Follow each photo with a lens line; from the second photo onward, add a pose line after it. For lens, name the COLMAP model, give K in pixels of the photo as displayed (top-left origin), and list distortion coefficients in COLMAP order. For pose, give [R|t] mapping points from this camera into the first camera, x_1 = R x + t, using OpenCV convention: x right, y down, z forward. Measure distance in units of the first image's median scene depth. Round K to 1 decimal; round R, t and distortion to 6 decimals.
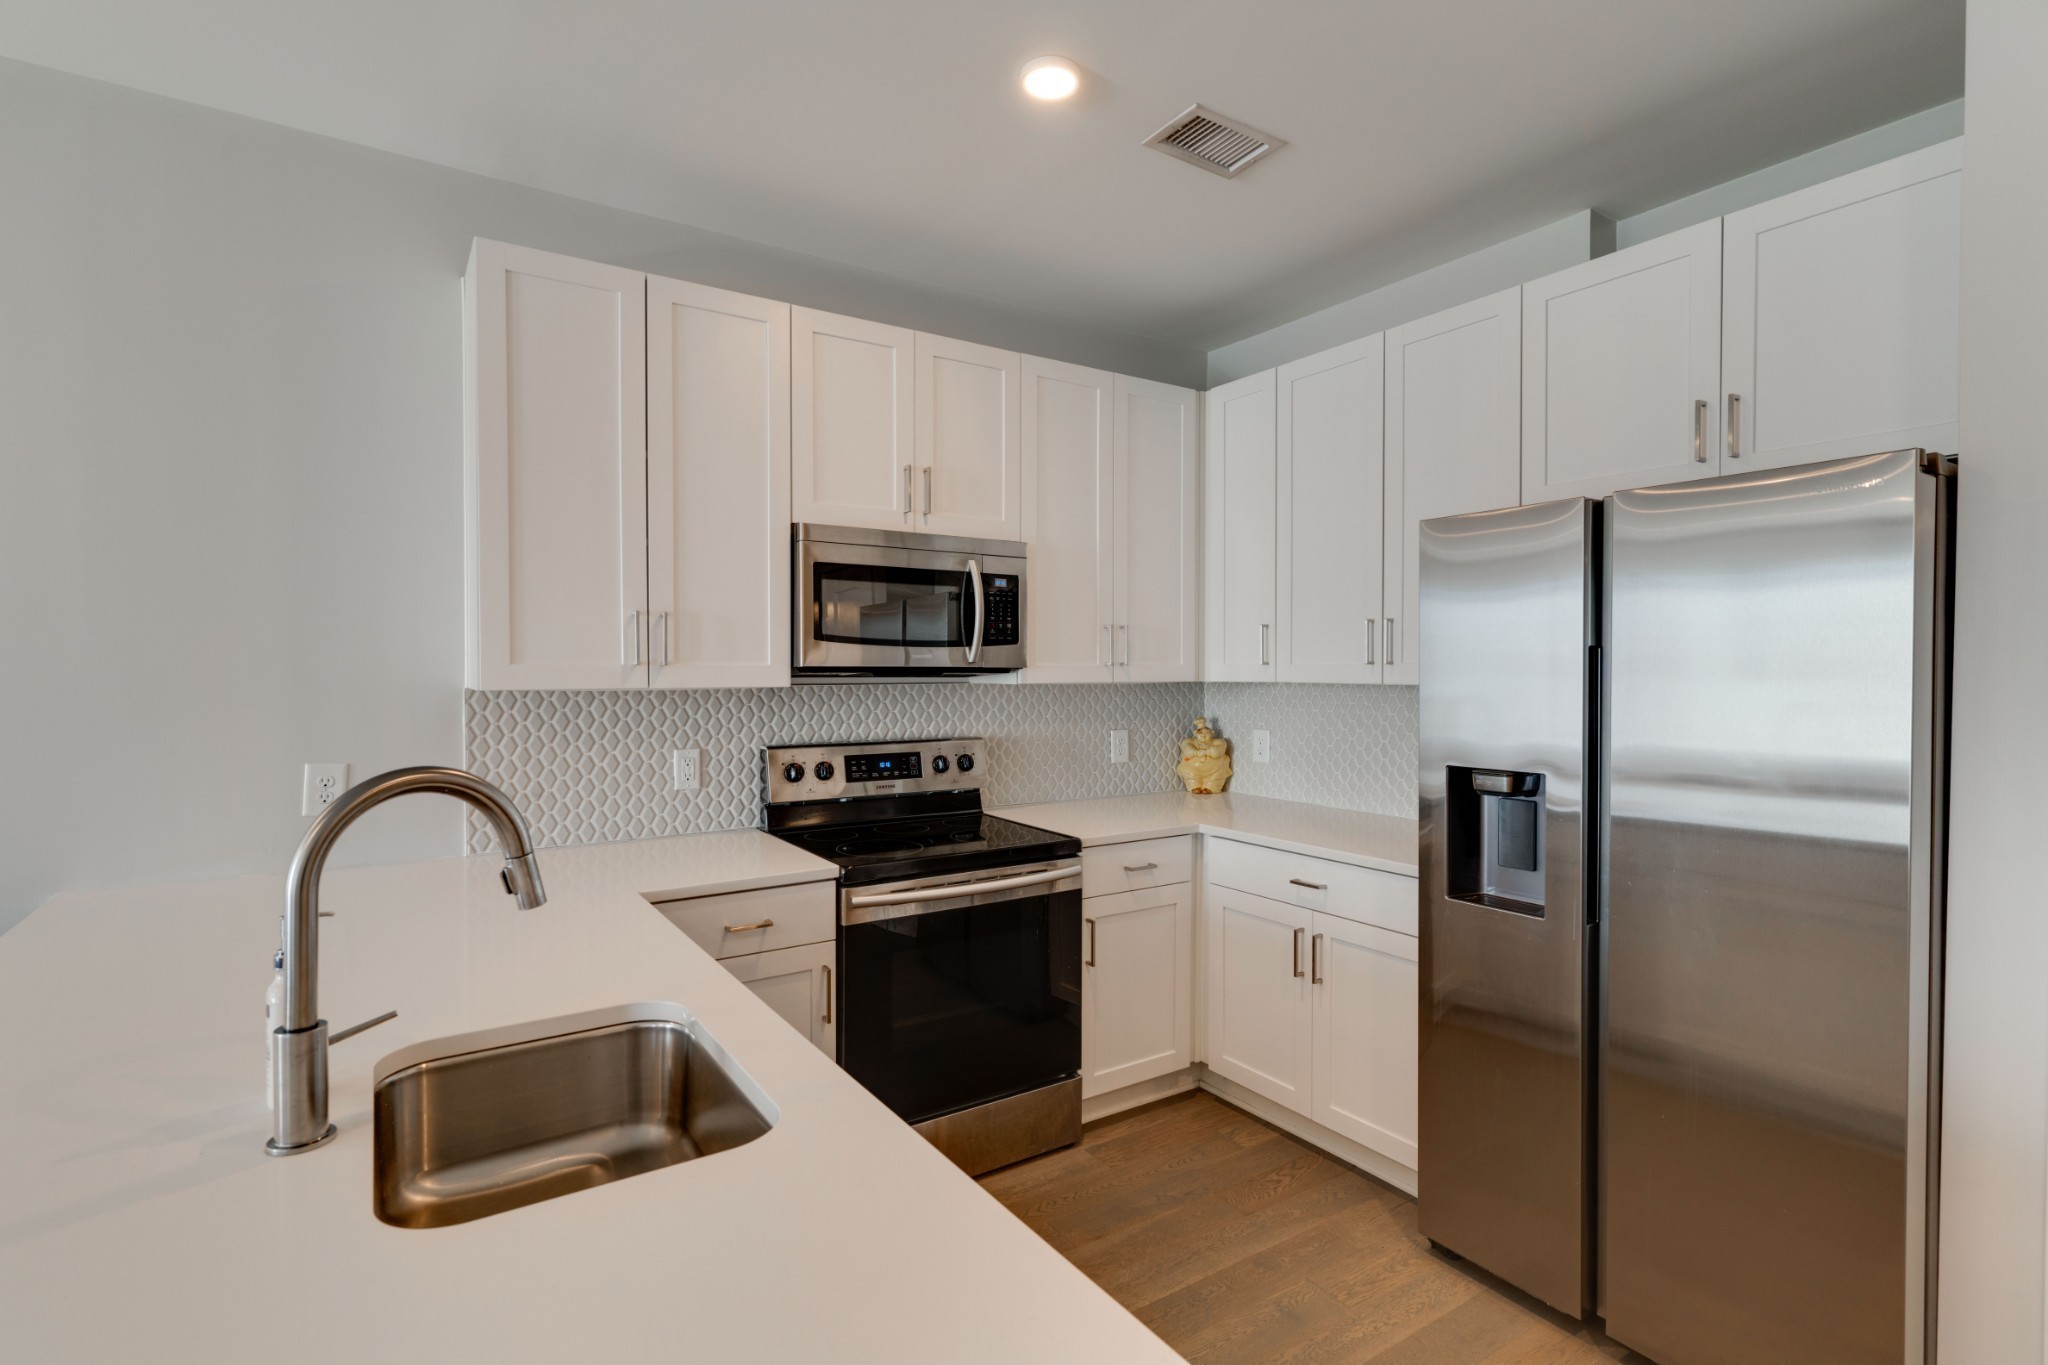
lens RADIAL K [[966.9, 0, 1024.0], [0, 966.9, 682.5], [0, 0, 1]] dist [-0.000824, -0.000178]
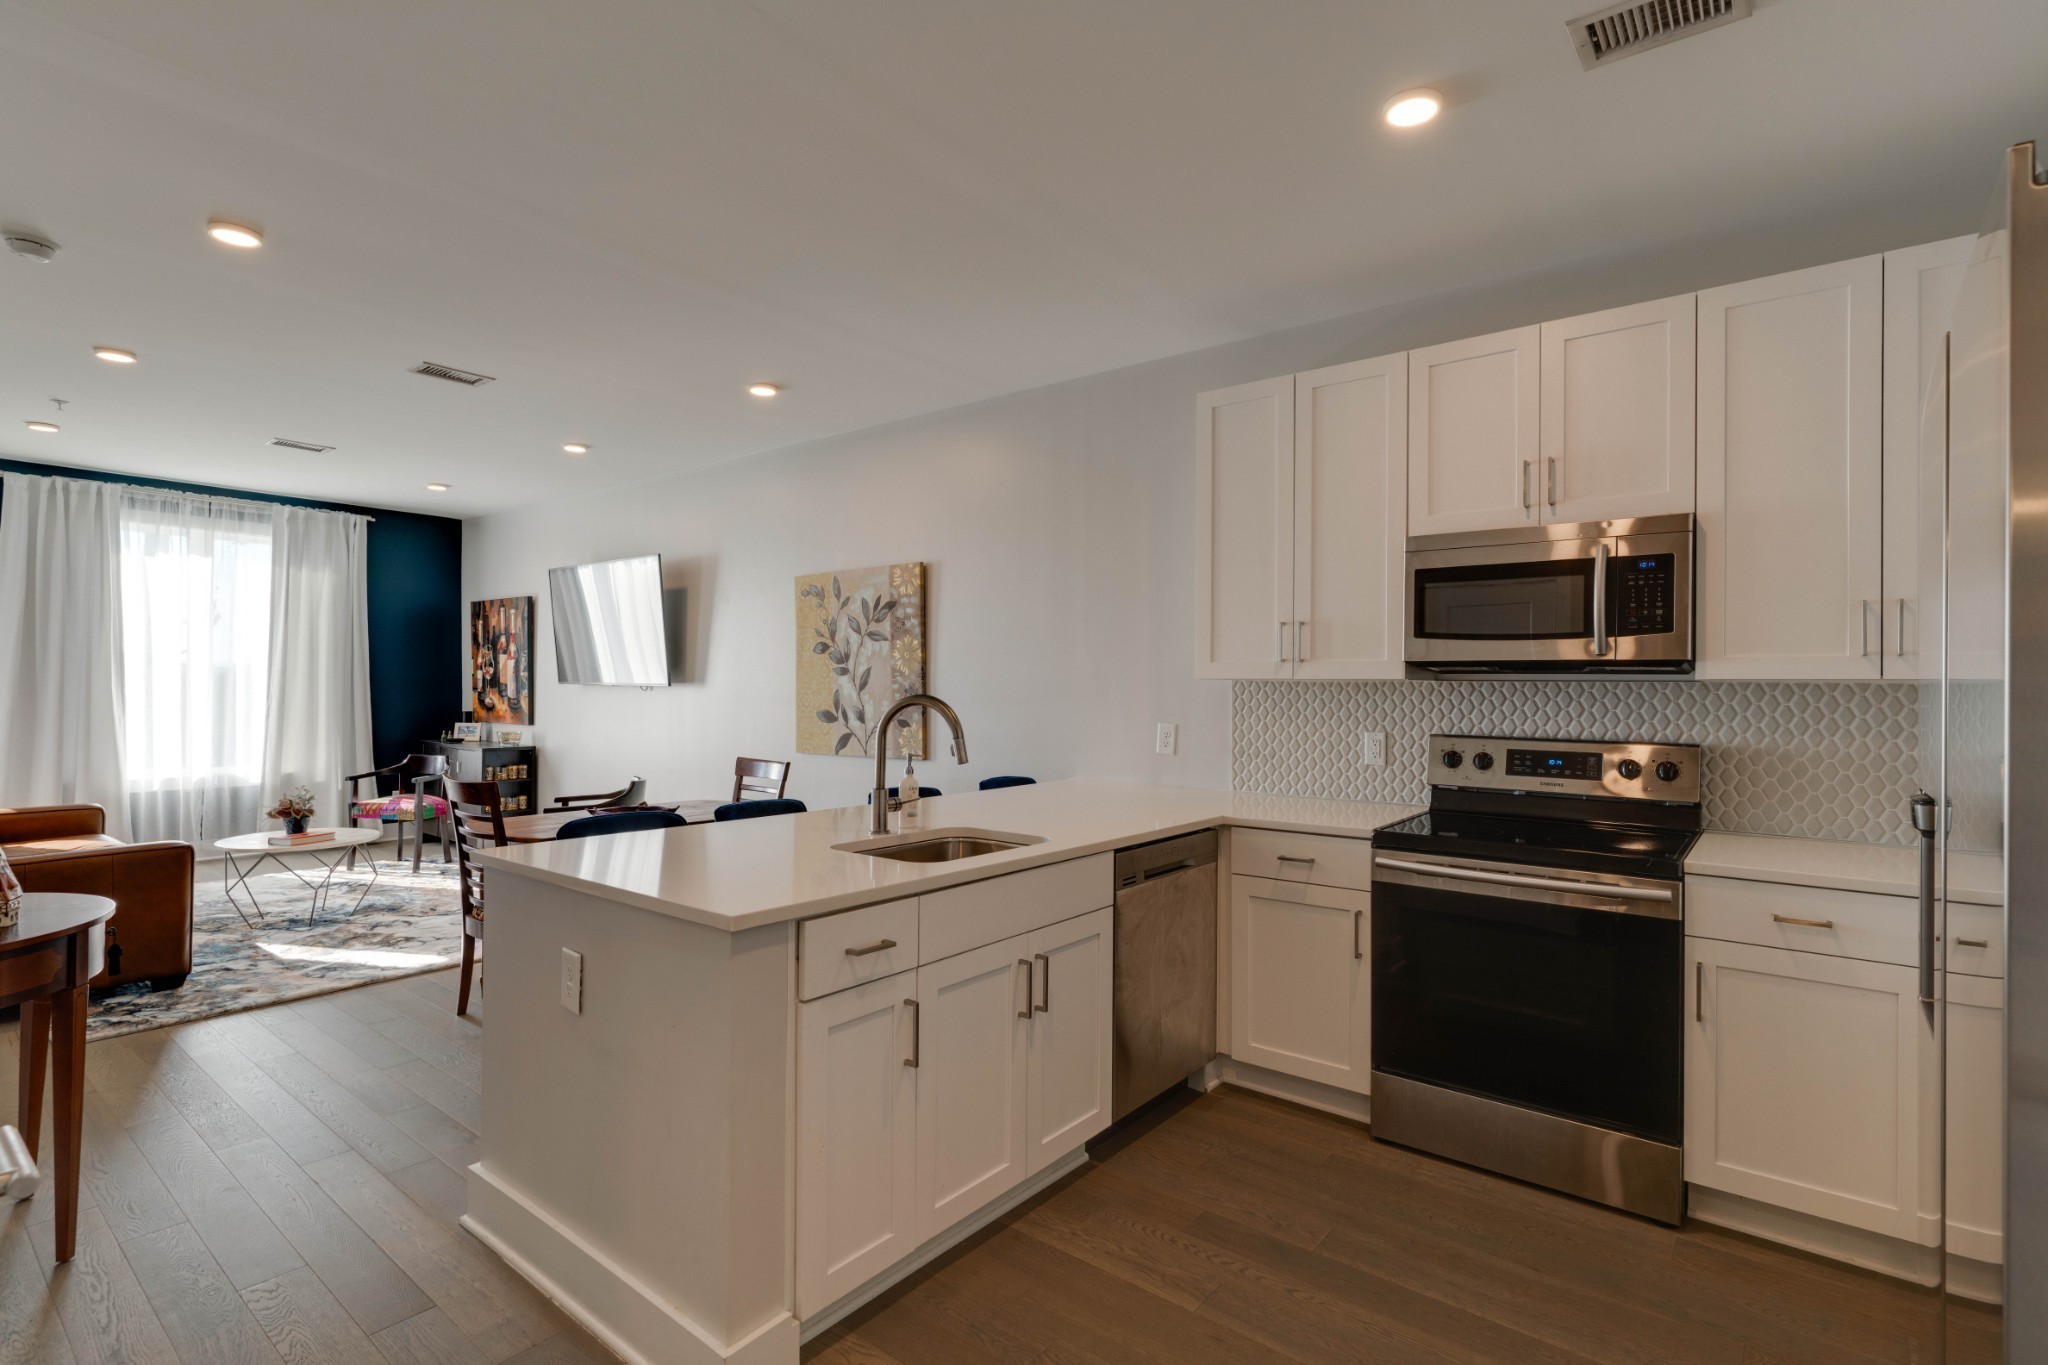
lens RADIAL K [[966.9, 0, 1024.0], [0, 966.9, 682.5], [0, 0, 1]] dist [-0.000824, -0.000178]
pose [[0.302753, -0.002178, -0.953066, 0.663340], [-0.024098, 0.999660, -0.009939, 0.028090], [0.952764, 0.025976, 0.302598, 0.196876]]
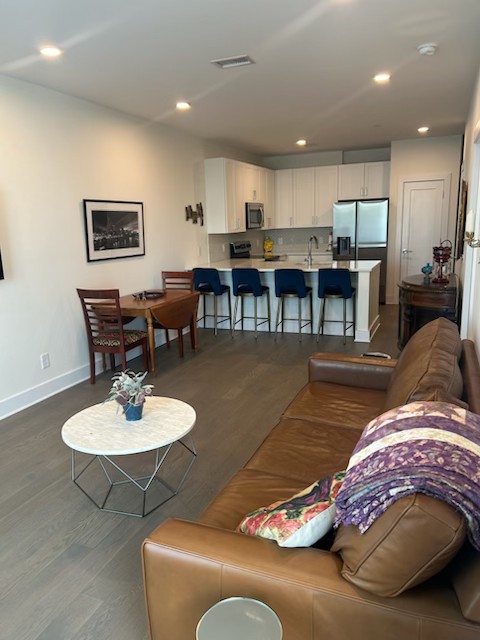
lens RADIAL K [[479.3, 0, 240.0], [0, 479.3, 320.0], [0, 0, 1]] dist [0.006963, -0.003699]
pose [[0.832733, -0.140988, 0.535424, -1.741134], [0.043669, 0.980748, 0.190333, -0.020208], [-0.551950, -0.135115, 0.822858, -1.323853]]
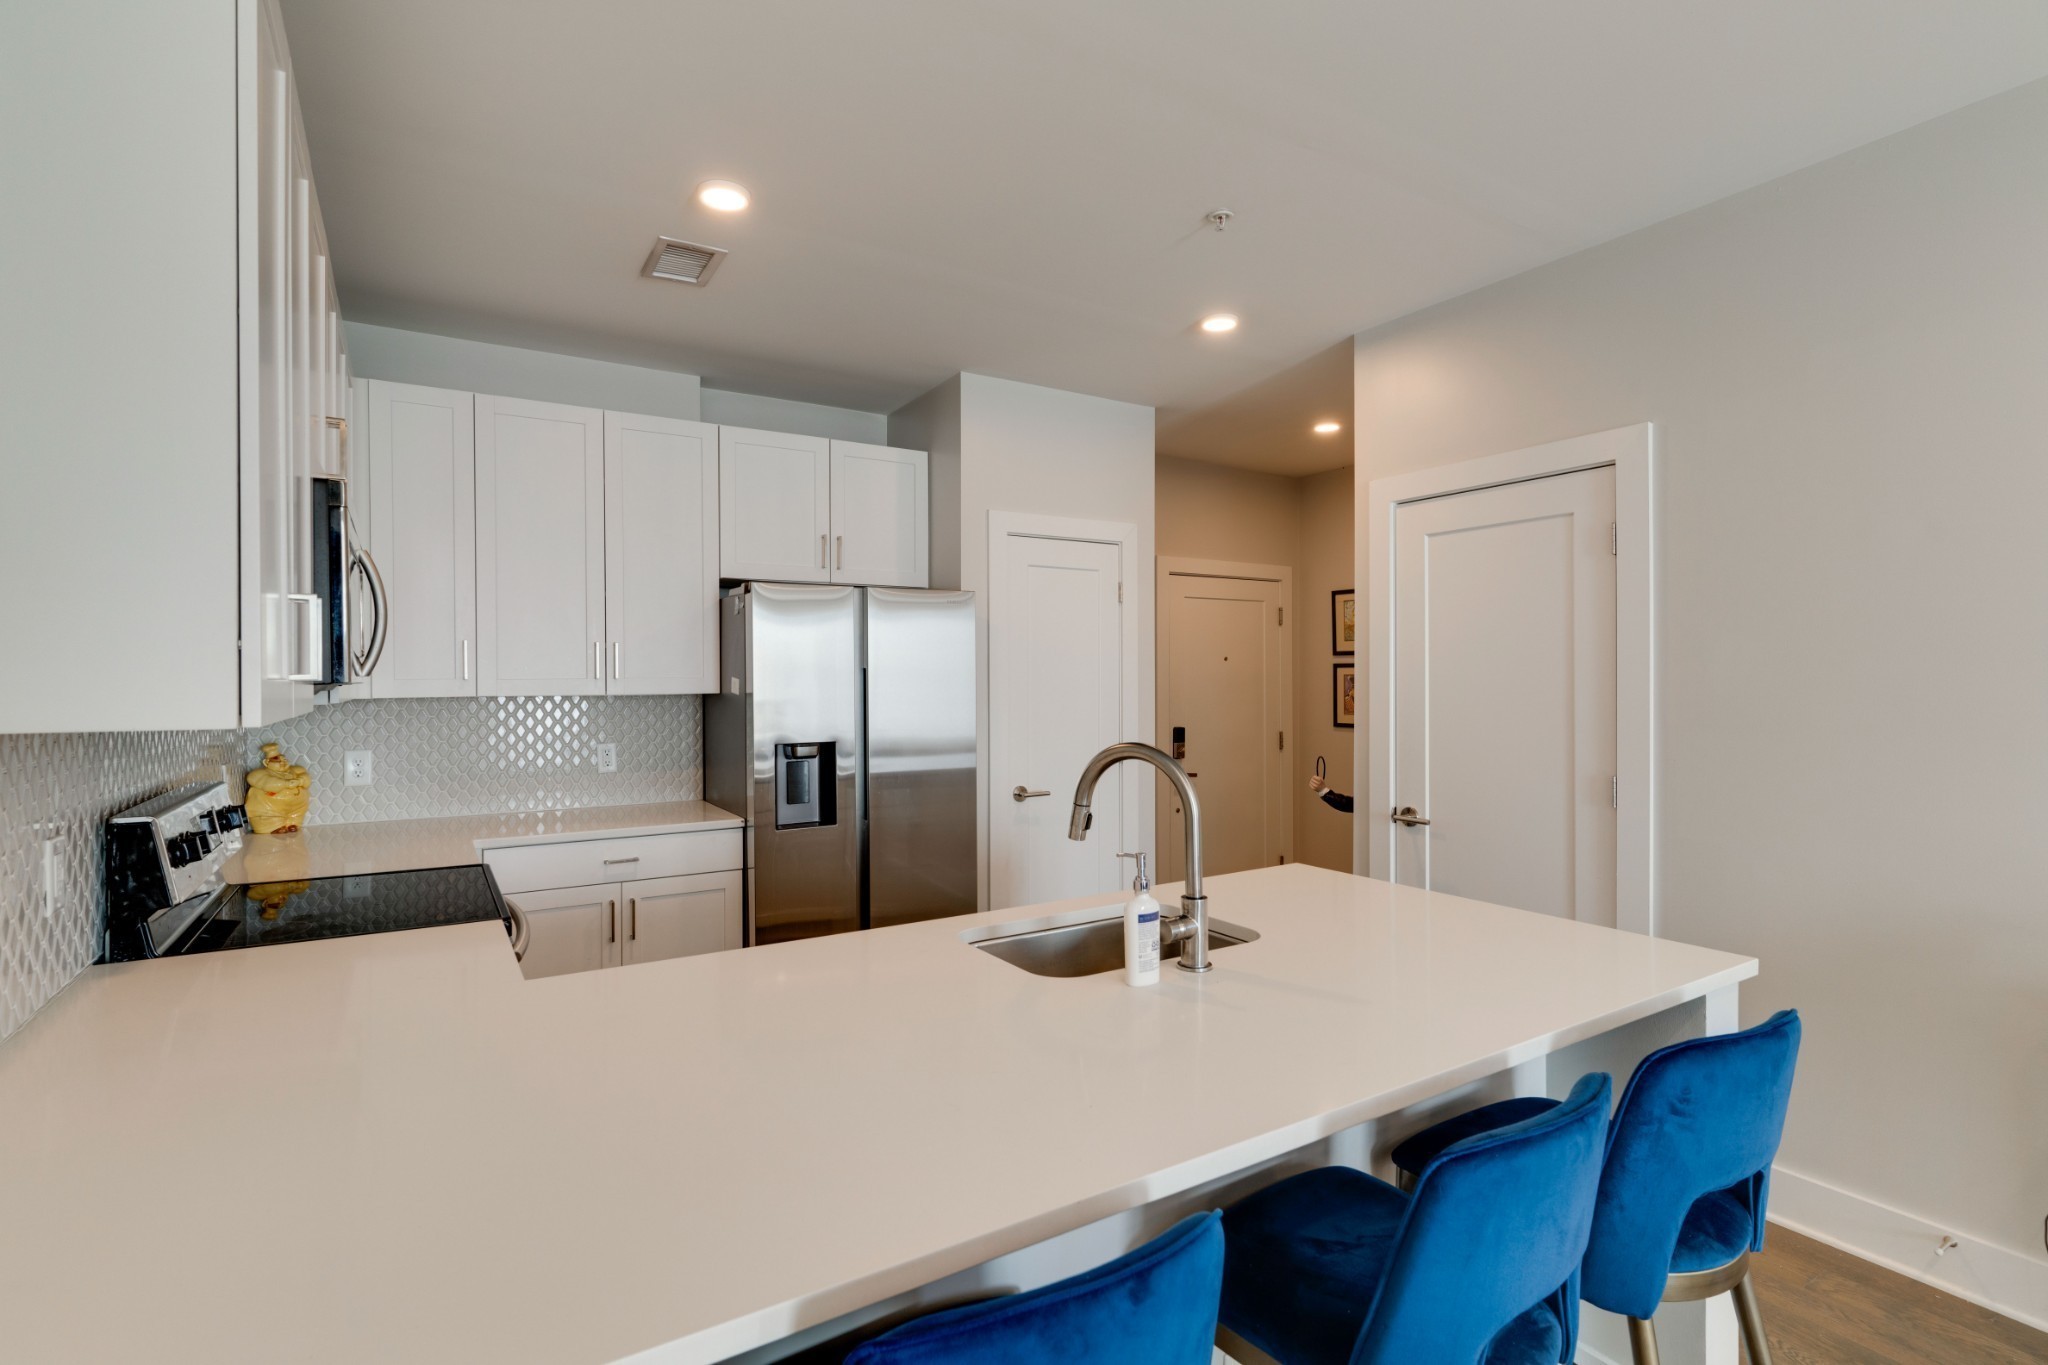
lens RADIAL K [[966.9, 0, 1024.0], [0, 966.9, 682.5], [0, 0, 1]] dist [-0.000824, -0.000178]
pose [[0.030161, -0.004347, 0.999536, -0.841782], [0.020317, 0.999787, 0.003735, -0.008152], [-0.999339, 0.020195, 0.030243, 0.428831]]
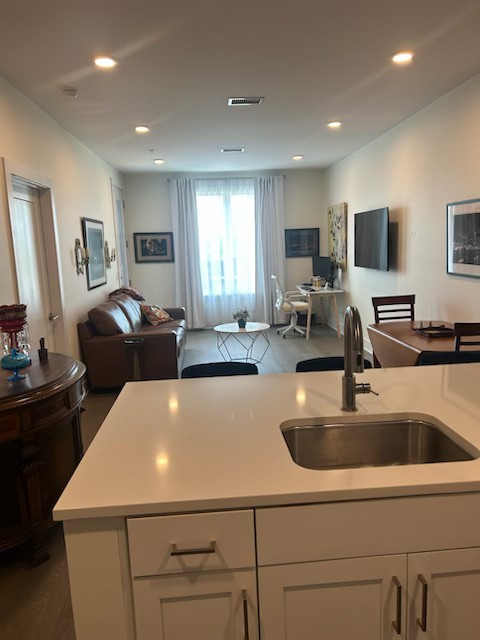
lens RADIAL K [[479.3, 0, 240.0], [0, 479.3, 320.0], [0, 0, 1]] dist [0.006963, -0.003699]
pose [[-0.491206, 0.151544, -0.857759, 0.300751], [0.027391, 0.986949, 0.158683, -0.034972], [0.870613, 0.054452, -0.488946, 0.502859]]
